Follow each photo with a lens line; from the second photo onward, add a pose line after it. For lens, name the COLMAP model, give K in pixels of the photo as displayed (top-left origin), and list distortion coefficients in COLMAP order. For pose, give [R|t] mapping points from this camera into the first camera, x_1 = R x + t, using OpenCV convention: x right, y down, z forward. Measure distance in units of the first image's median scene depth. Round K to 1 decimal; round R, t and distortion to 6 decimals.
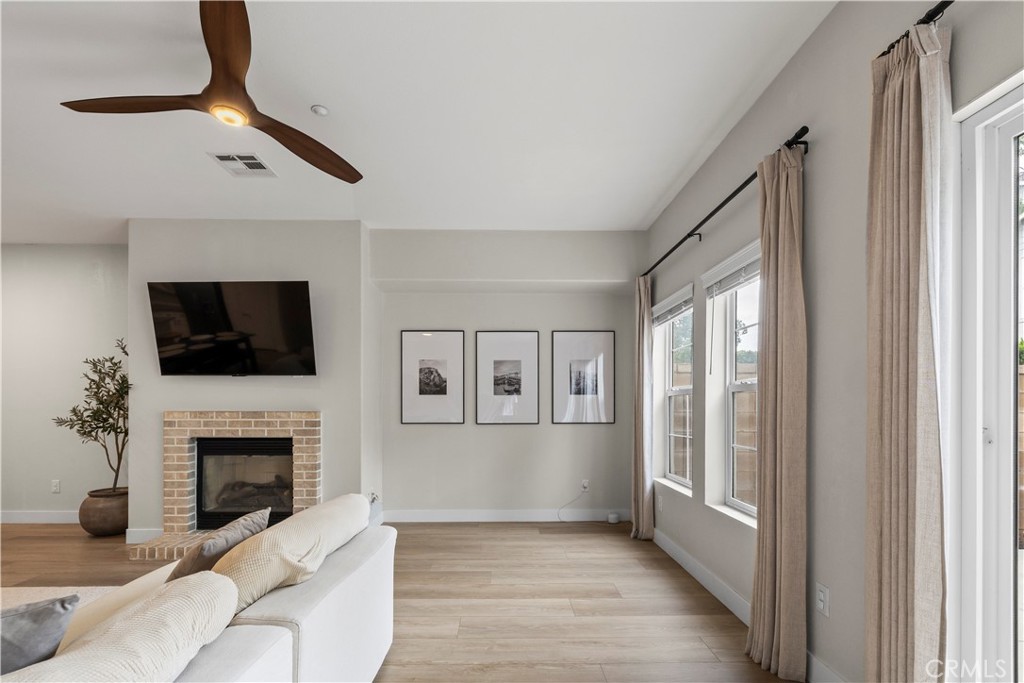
lens RADIAL K [[456.6, 0, 509.0], [0, 456.6, 407.7], [0, 0, 1]] dist [-0.000218, 0.000509]
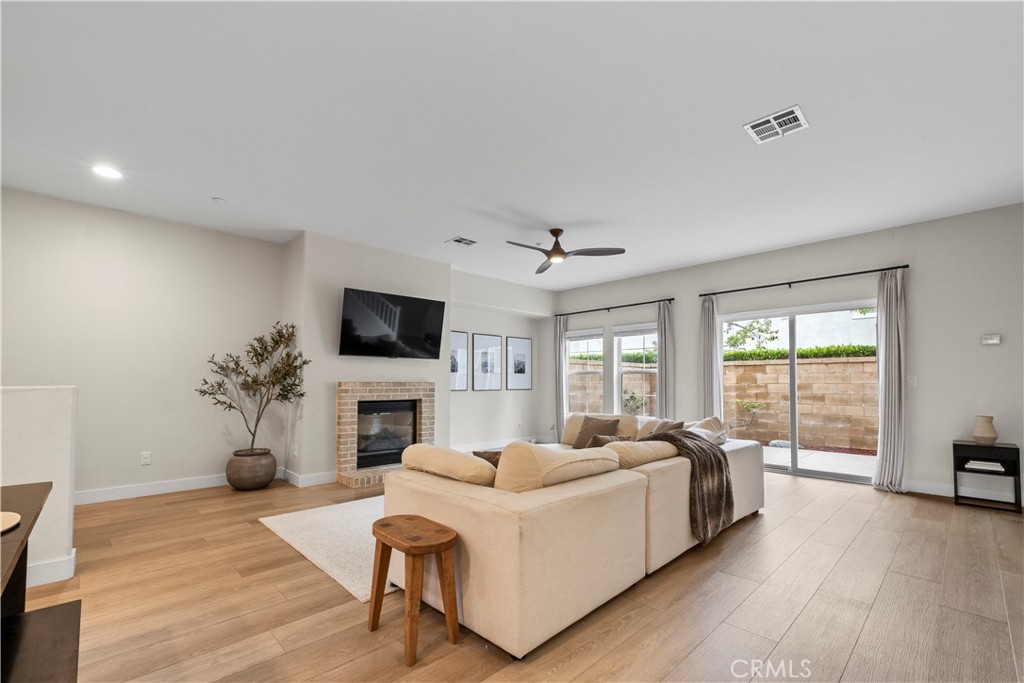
lens RADIAL K [[442.7, 0, 508.3], [0, 442.7, 370.8], [0, 0, 1]] dist [-0.000277, 0.000278]
pose [[0.732272, 0.018018, 0.680774, -1.276653], [0.001795, 0.999595, -0.028386, 0.012883], [-0.681010, 0.022008, 0.731943, -0.292000]]
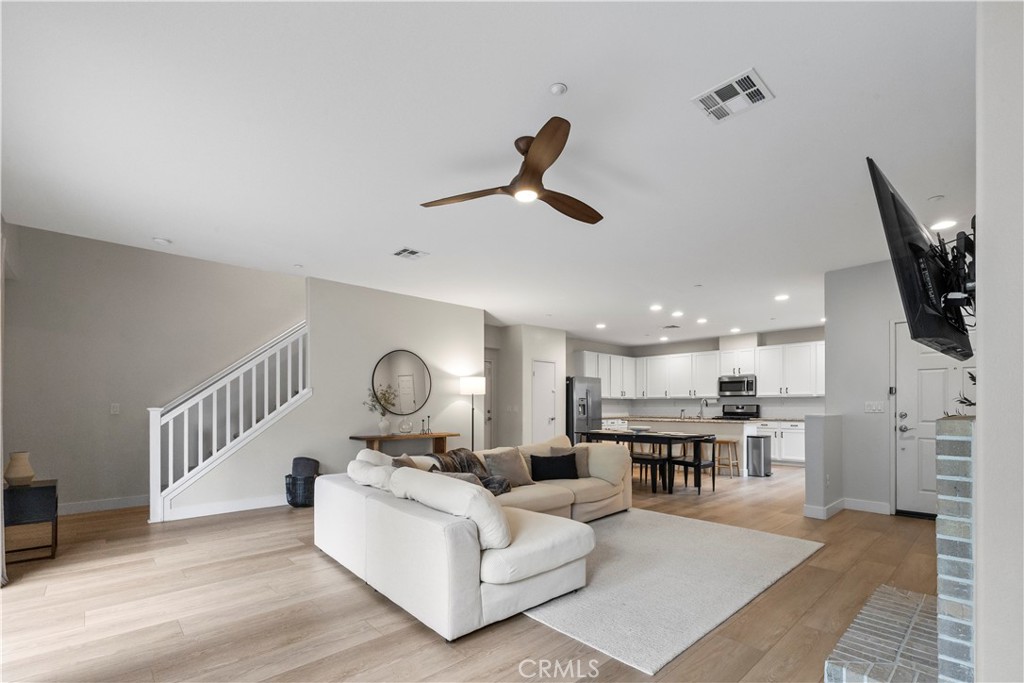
lens RADIAL K [[456.6, 0, 509.0], [0, 456.6, 407.7], [0, 0, 1]] dist [-0.000218, 0.000509]
pose [[-0.747958, -0.000680, -0.663746, 0.174834], [-0.003227, 0.999991, 0.002612, -0.002011], [0.663738, 0.004096, -0.747954, 1.053497]]
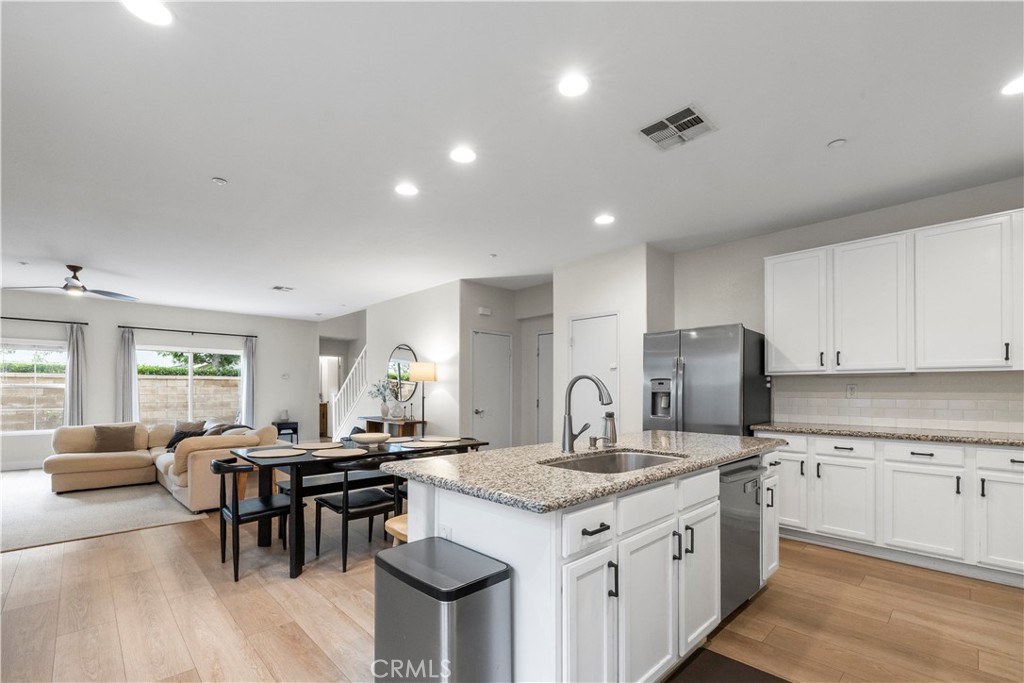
lens RADIAL K [[451.1, 0, 509.4], [0, 451.1, 389.5], [0, 0, 1]] dist [0.000747, 0.000122]
pose [[-0.677383, -0.001186, 0.735630, -2.369532], [-0.000219, 0.999999, 0.001411, -0.023380], [-0.735631, 0.000795, -0.677382, 0.482933]]
